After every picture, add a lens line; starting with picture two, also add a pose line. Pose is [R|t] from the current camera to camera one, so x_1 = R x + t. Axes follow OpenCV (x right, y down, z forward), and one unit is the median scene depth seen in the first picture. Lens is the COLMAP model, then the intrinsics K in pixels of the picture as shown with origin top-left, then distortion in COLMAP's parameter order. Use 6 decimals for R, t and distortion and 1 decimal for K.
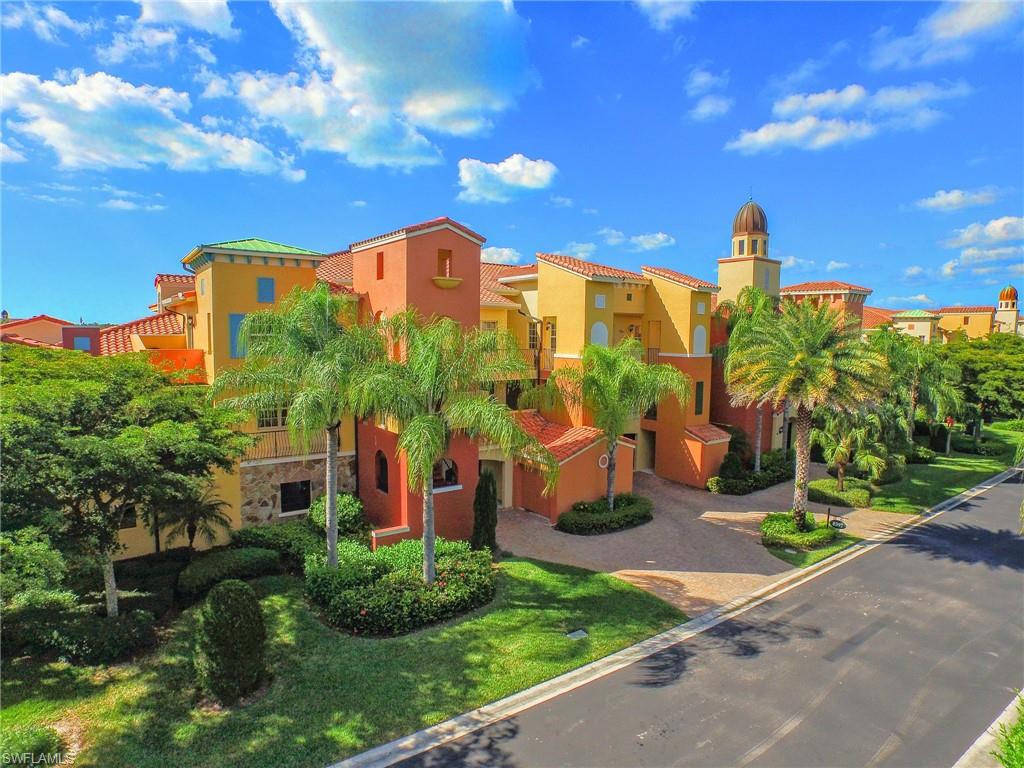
lens RADIAL K [[594.3, 0, 506.3], [0, 594.3, 382.5], [0, 0, 1]] dist [-0.020100, 0.002332]
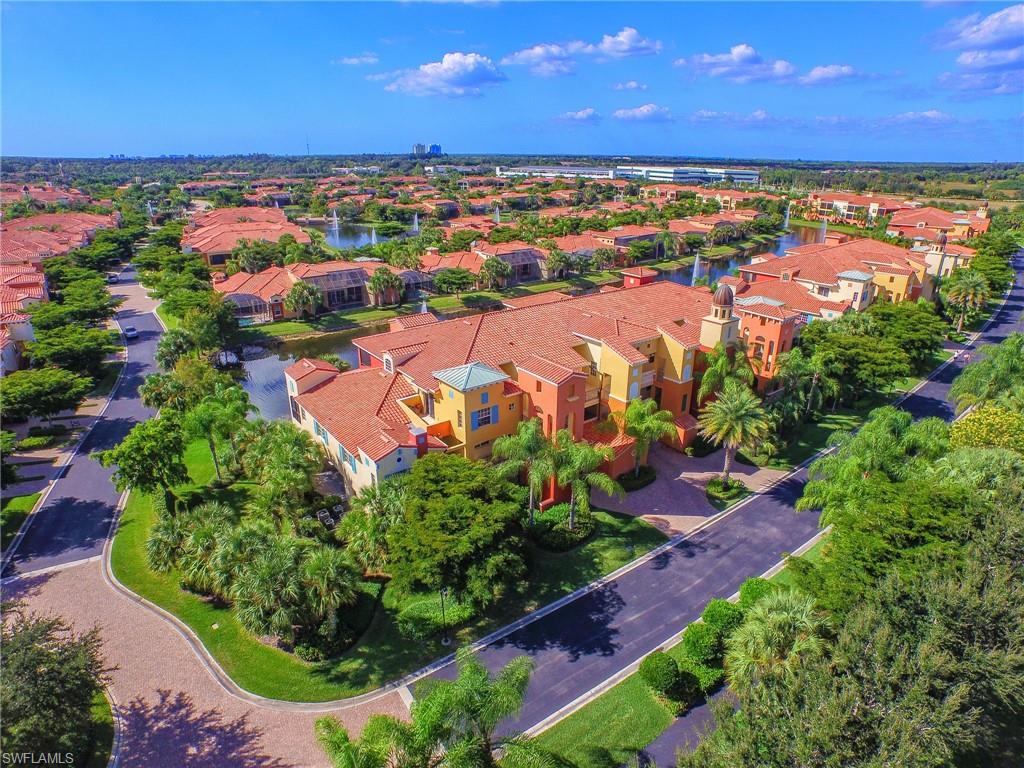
lens RADIAL K [[594.3, 0, 515.4], [0, 594.3, 386.0], [0, 0, 1]] dist [-0.020100, 0.002332]
pose [[0.999639, -0.018420, 0.019556, -0.374181], [0.012125, 0.958914, 0.283439, -0.900848], [-0.023974, -0.283099, 0.958791, -1.171339]]
